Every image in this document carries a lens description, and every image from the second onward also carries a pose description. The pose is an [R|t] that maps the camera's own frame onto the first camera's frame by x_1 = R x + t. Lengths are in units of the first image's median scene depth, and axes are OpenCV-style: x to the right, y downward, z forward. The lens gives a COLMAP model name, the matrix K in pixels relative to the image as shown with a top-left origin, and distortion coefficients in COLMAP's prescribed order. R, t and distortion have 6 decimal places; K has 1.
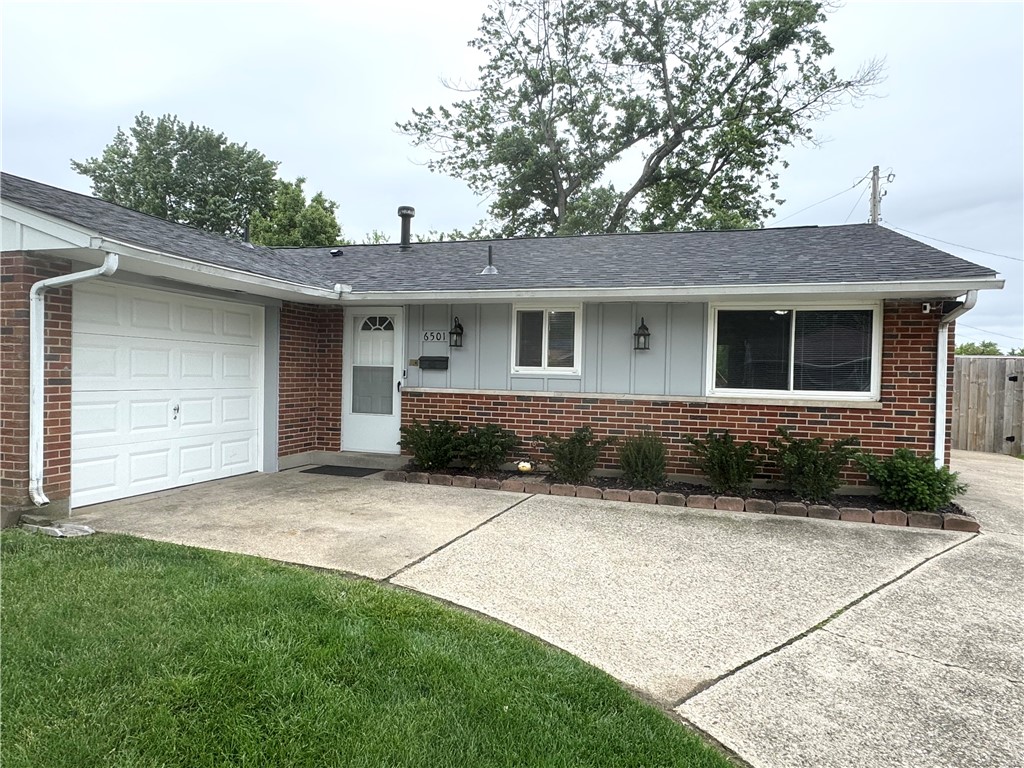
lens RADIAL K [[645.0, 0, 512.0], [0, 645.0, 388.9], [0, 0, 1]] dist [-0.001105, -0.000621]
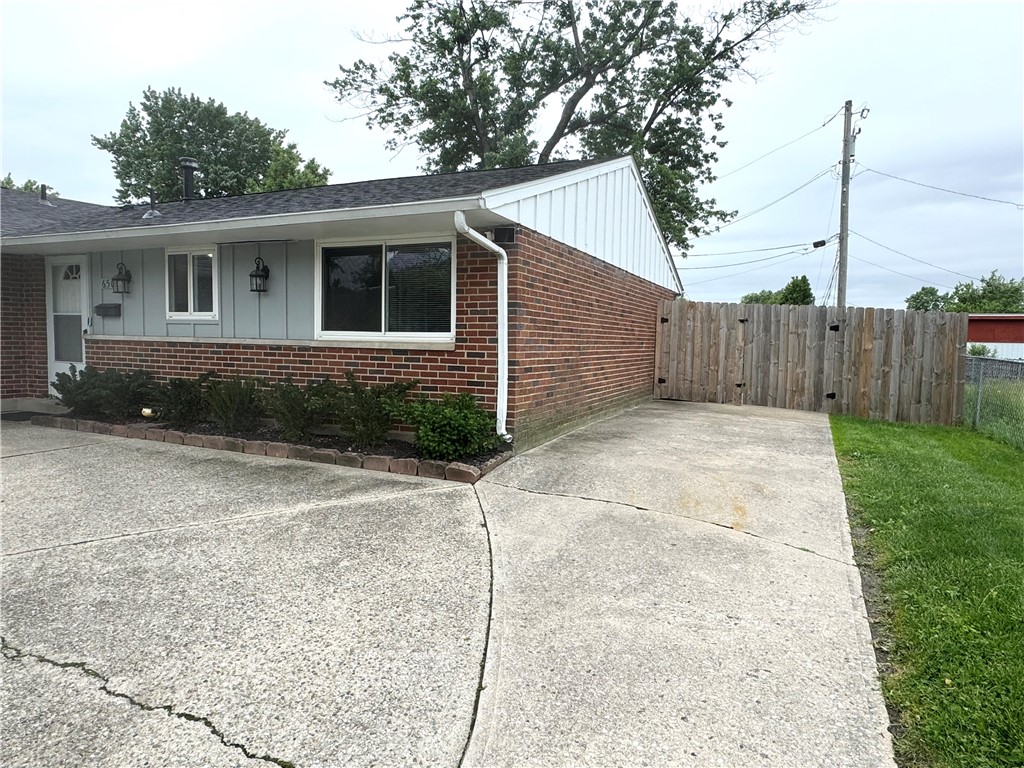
lens RADIAL K [[647.0, 0, 512.0], [0, 647.0, 384.0], [0, 0, 1]] dist [-0.002013, 0.000613]
pose [[0.991654, 0.004781, -0.128840, 0.449269], [0.000676, 0.999106, 0.042279, 0.023041], [0.128926, -0.042013, 0.990764, 0.059114]]
